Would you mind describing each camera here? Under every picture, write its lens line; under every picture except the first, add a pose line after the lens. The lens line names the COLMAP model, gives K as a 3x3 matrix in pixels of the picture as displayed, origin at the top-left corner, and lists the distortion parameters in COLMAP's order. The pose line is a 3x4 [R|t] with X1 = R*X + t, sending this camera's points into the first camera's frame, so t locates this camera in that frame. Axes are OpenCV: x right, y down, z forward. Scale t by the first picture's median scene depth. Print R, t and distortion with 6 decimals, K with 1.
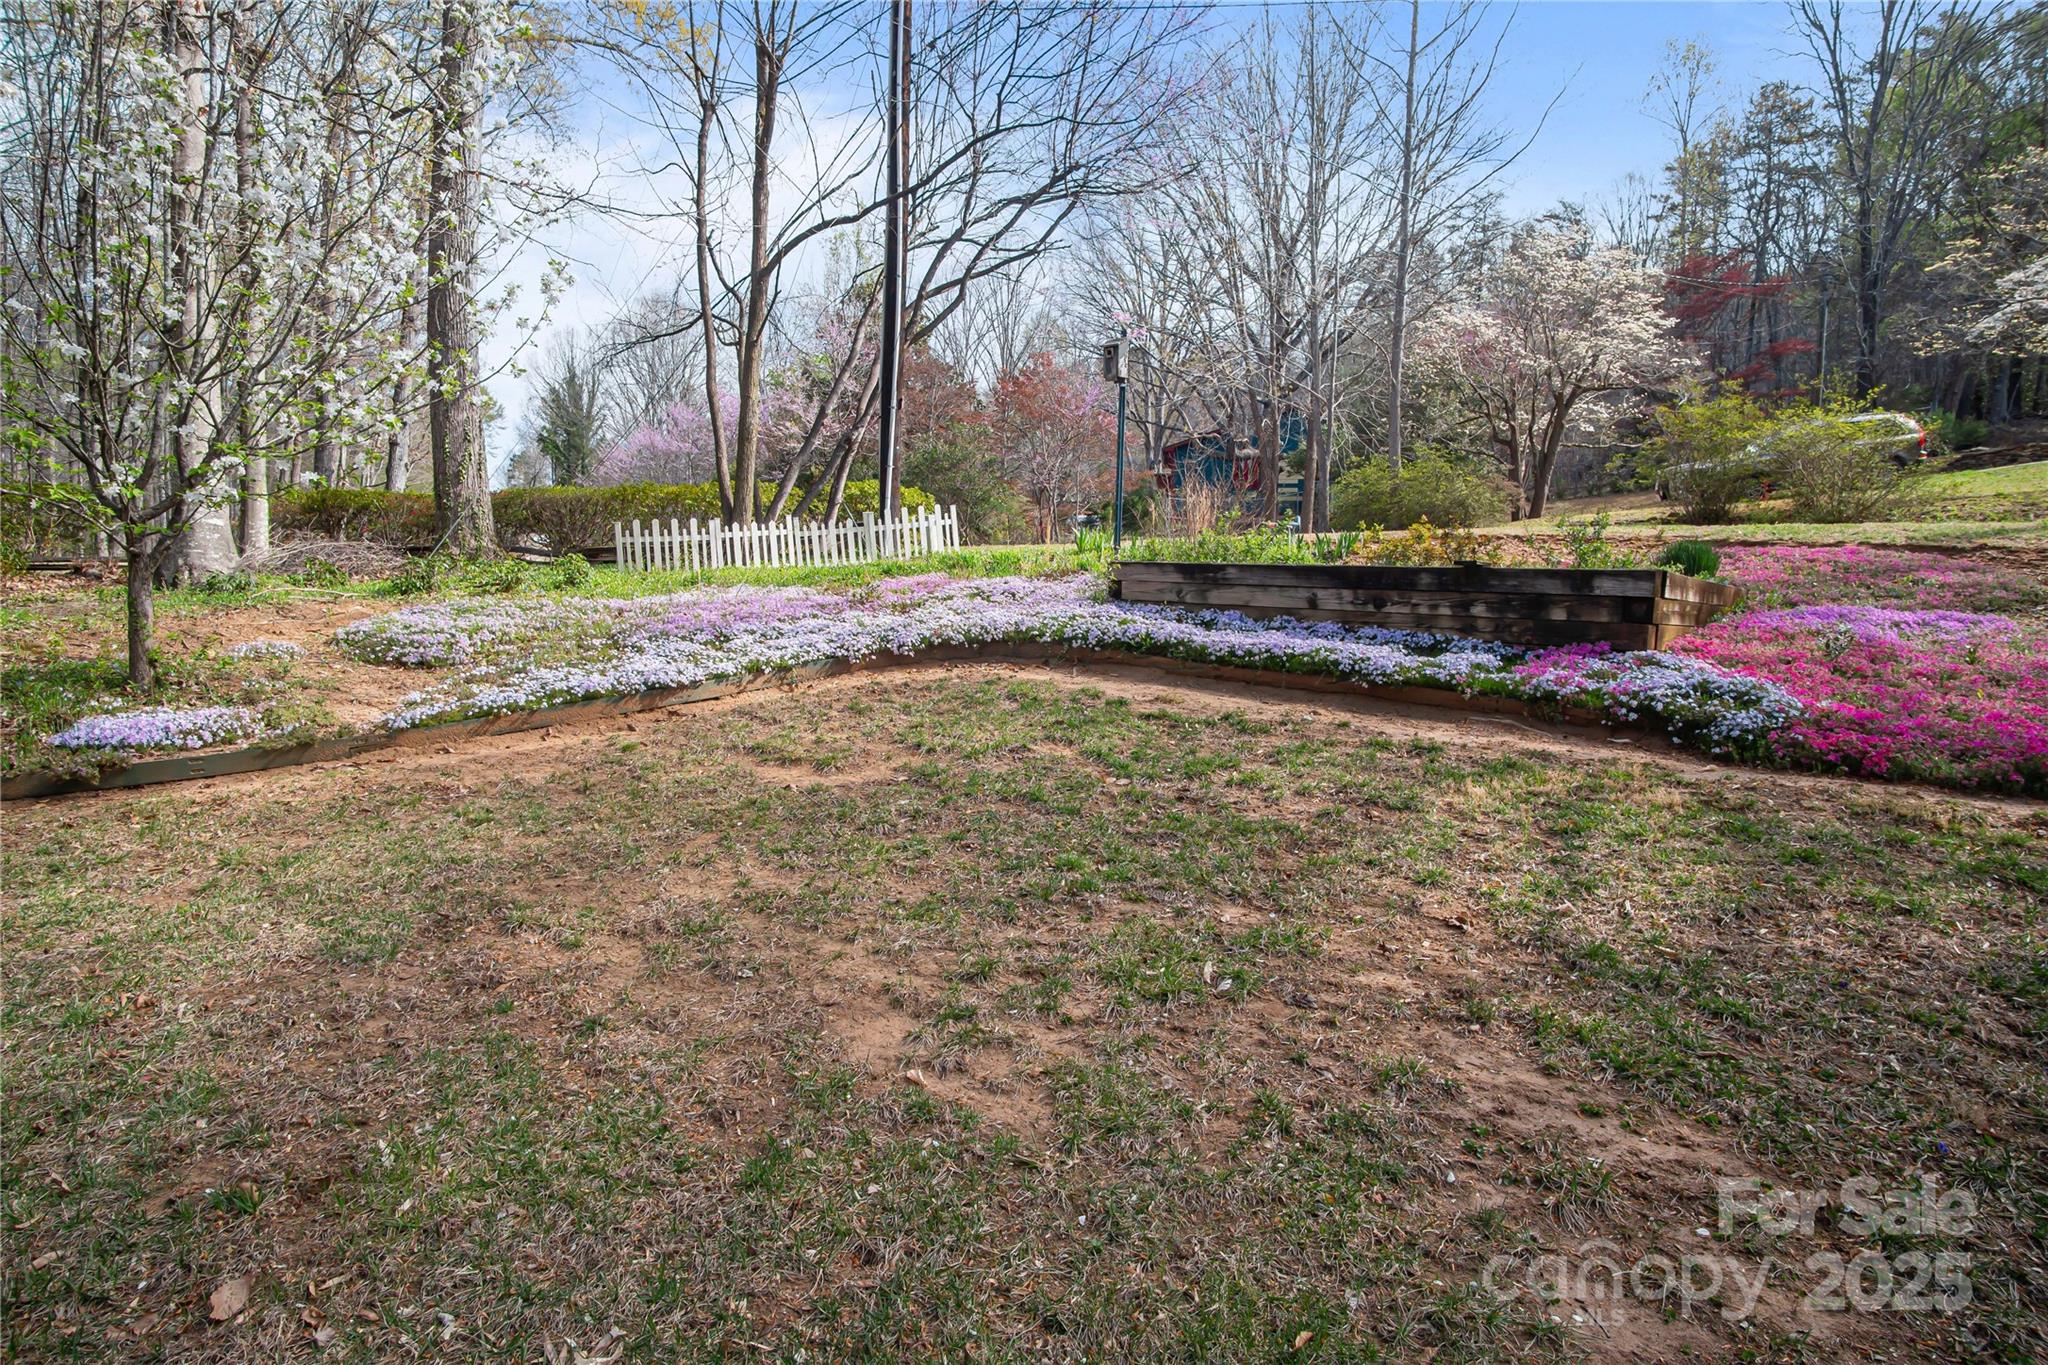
lens RADIAL K [[1169.8, 0, 1026.0], [0, 1169.8, 660.2], [0, 0, 1]] dist [-0.026139, 0.002481]
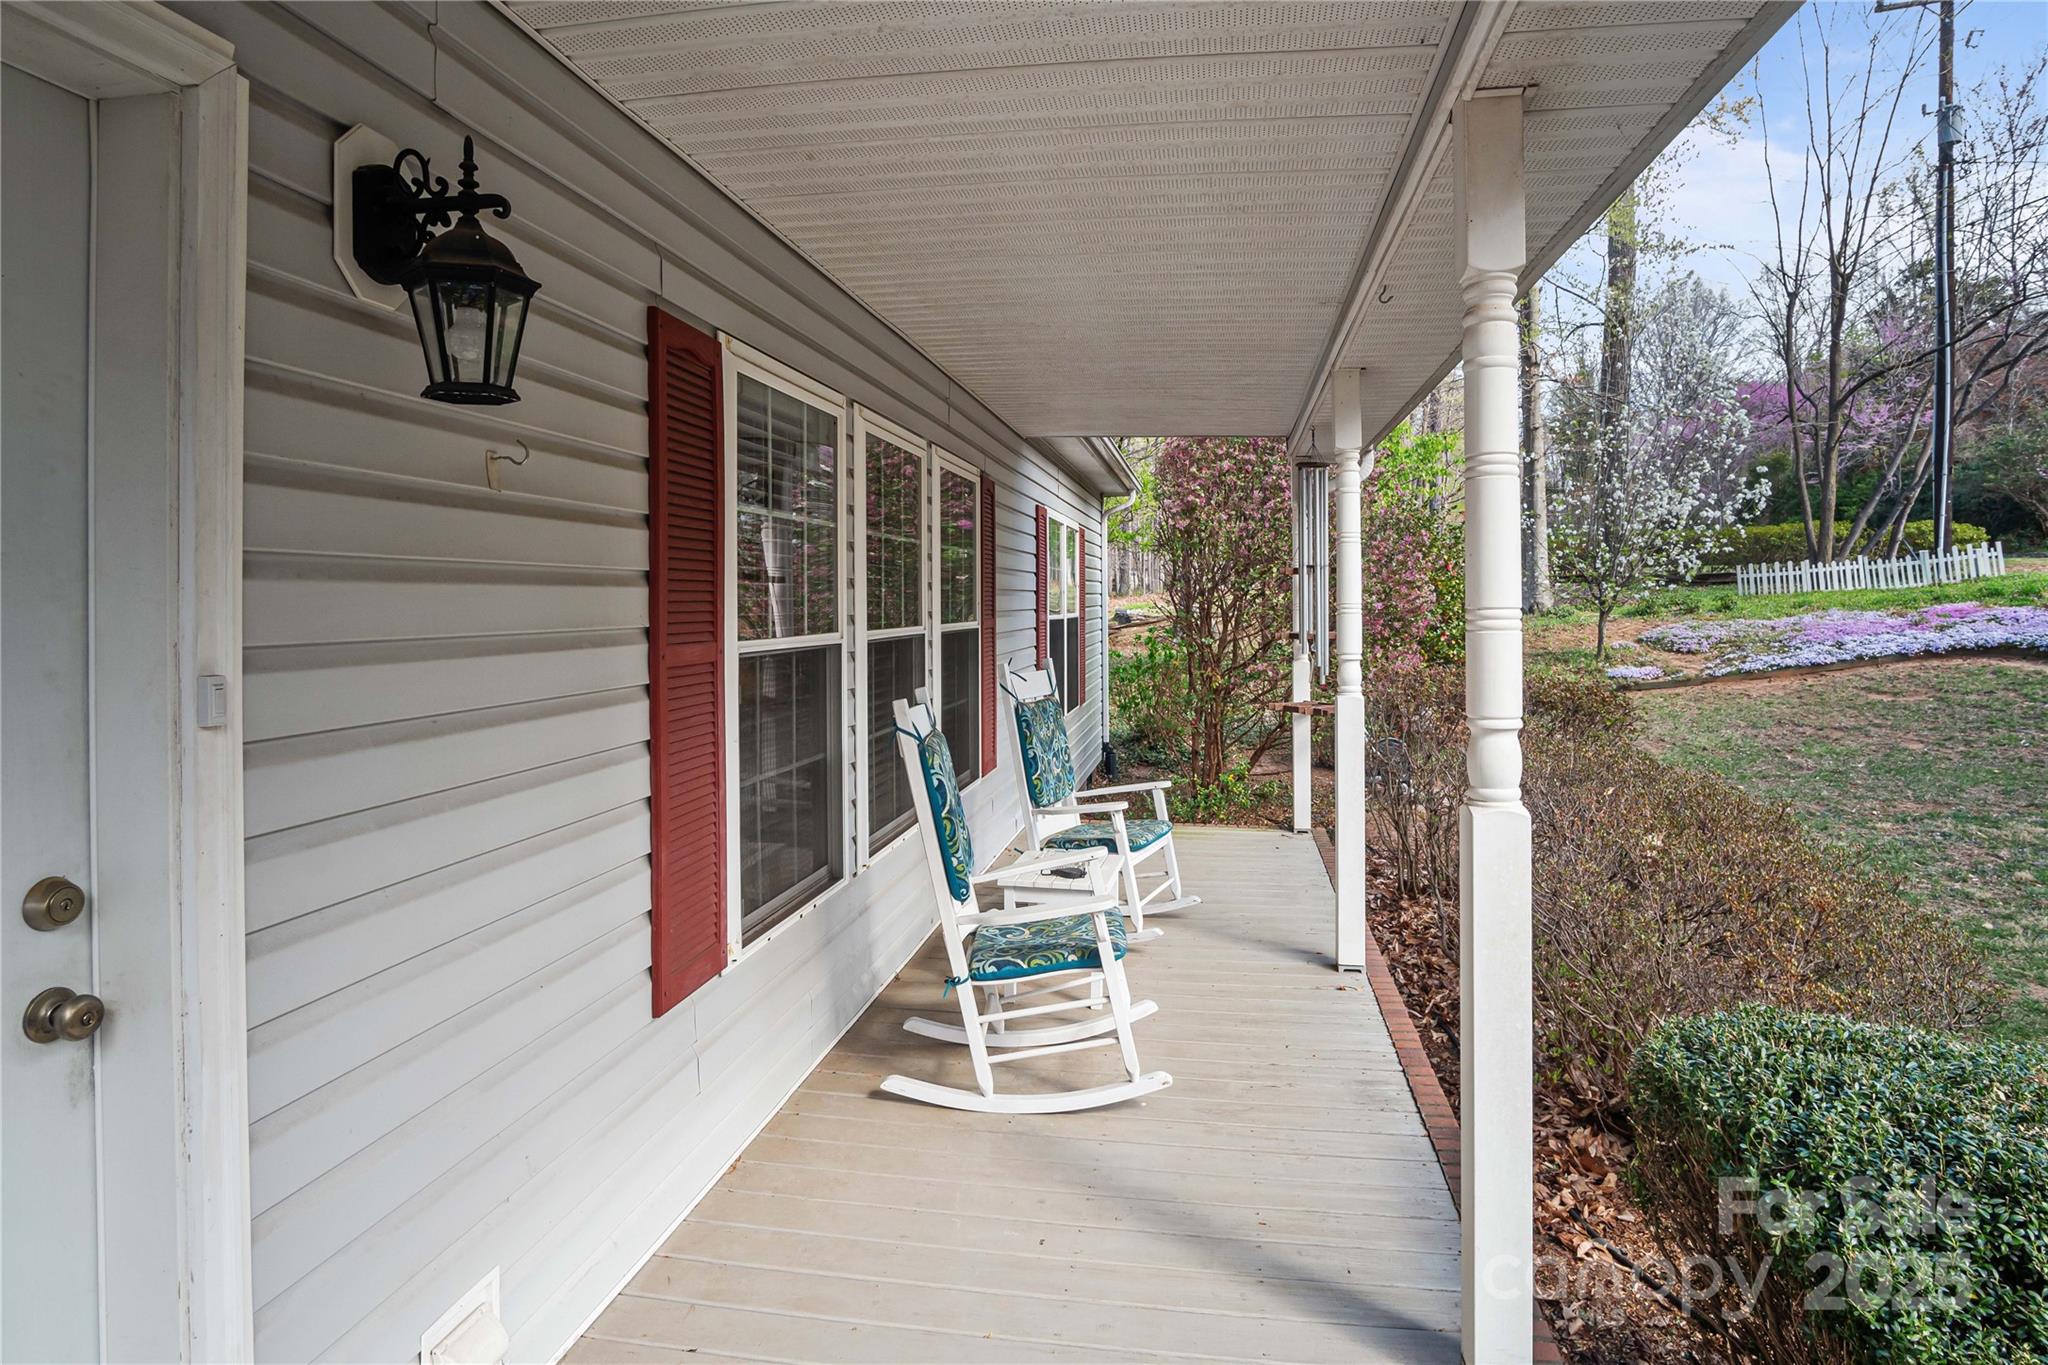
lens RADIAL K [[1142.6, 0, 1028.3], [0, 1142.6, 595.2], [0, 0, 1]] dist [-0.031016, 0.007942]
pose [[0.685345, -0.014577, -0.728073, 0.186822], [-0.011831, 0.999445, -0.031147, -0.019260], [0.728122, 0.029961, 0.684792, -1.212132]]
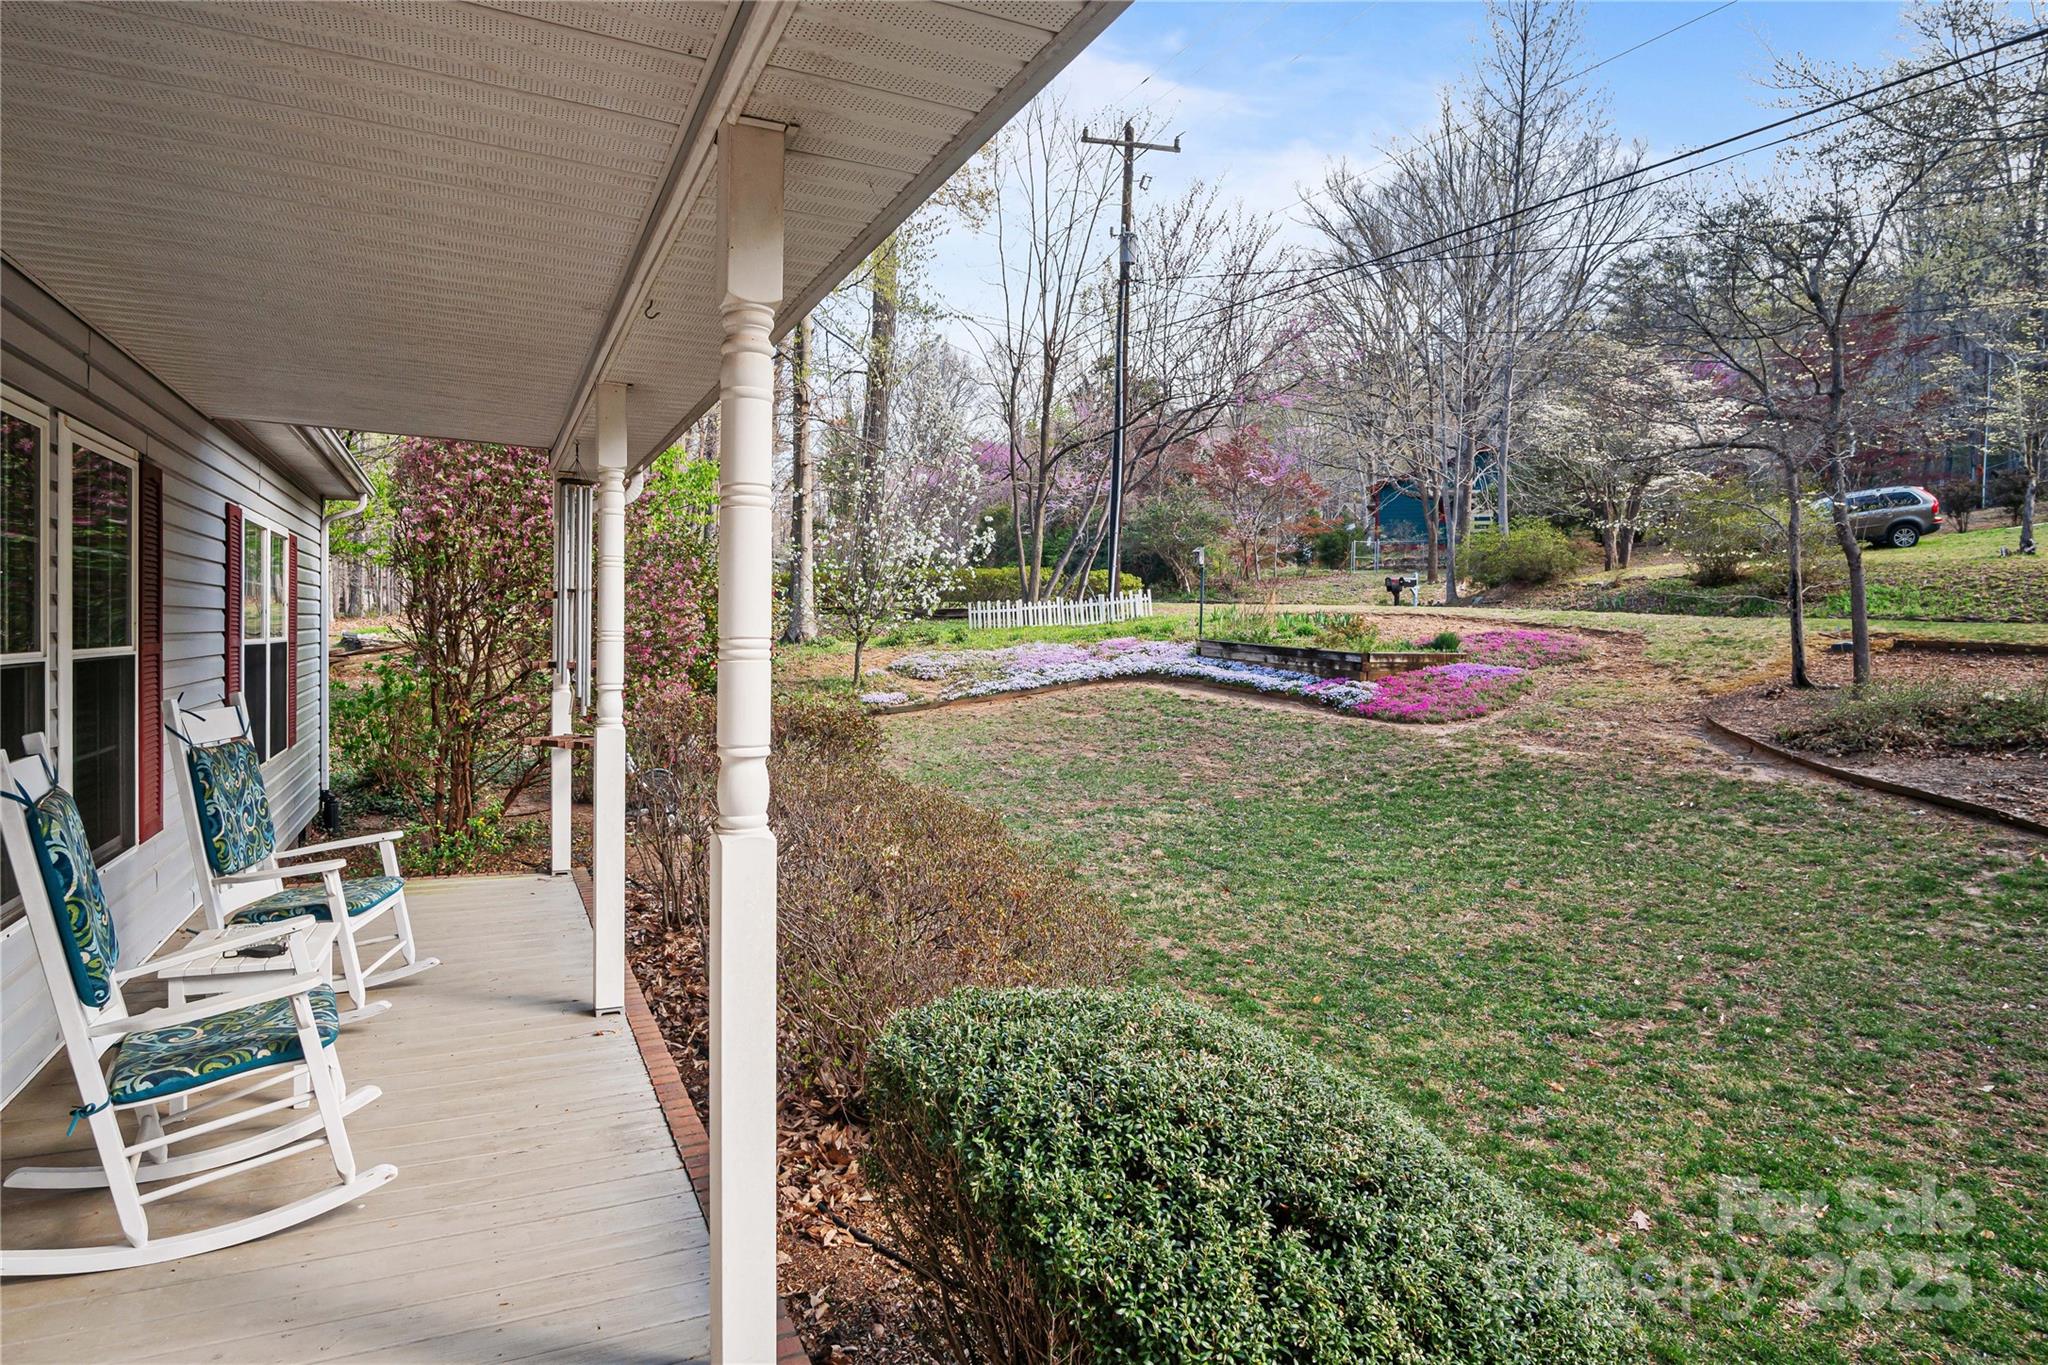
lens RADIAL K [[1169.8, 0, 1026.0], [0, 1169.8, 660.2], [0, 0, 1]] dist [-0.026139, 0.002481]
pose [[0.978511, 0.009872, -0.205957, 0.189975], [-0.011386, 0.999916, -0.006170, -0.019601], [0.205879, 0.008382, 0.978542, -1.206314]]
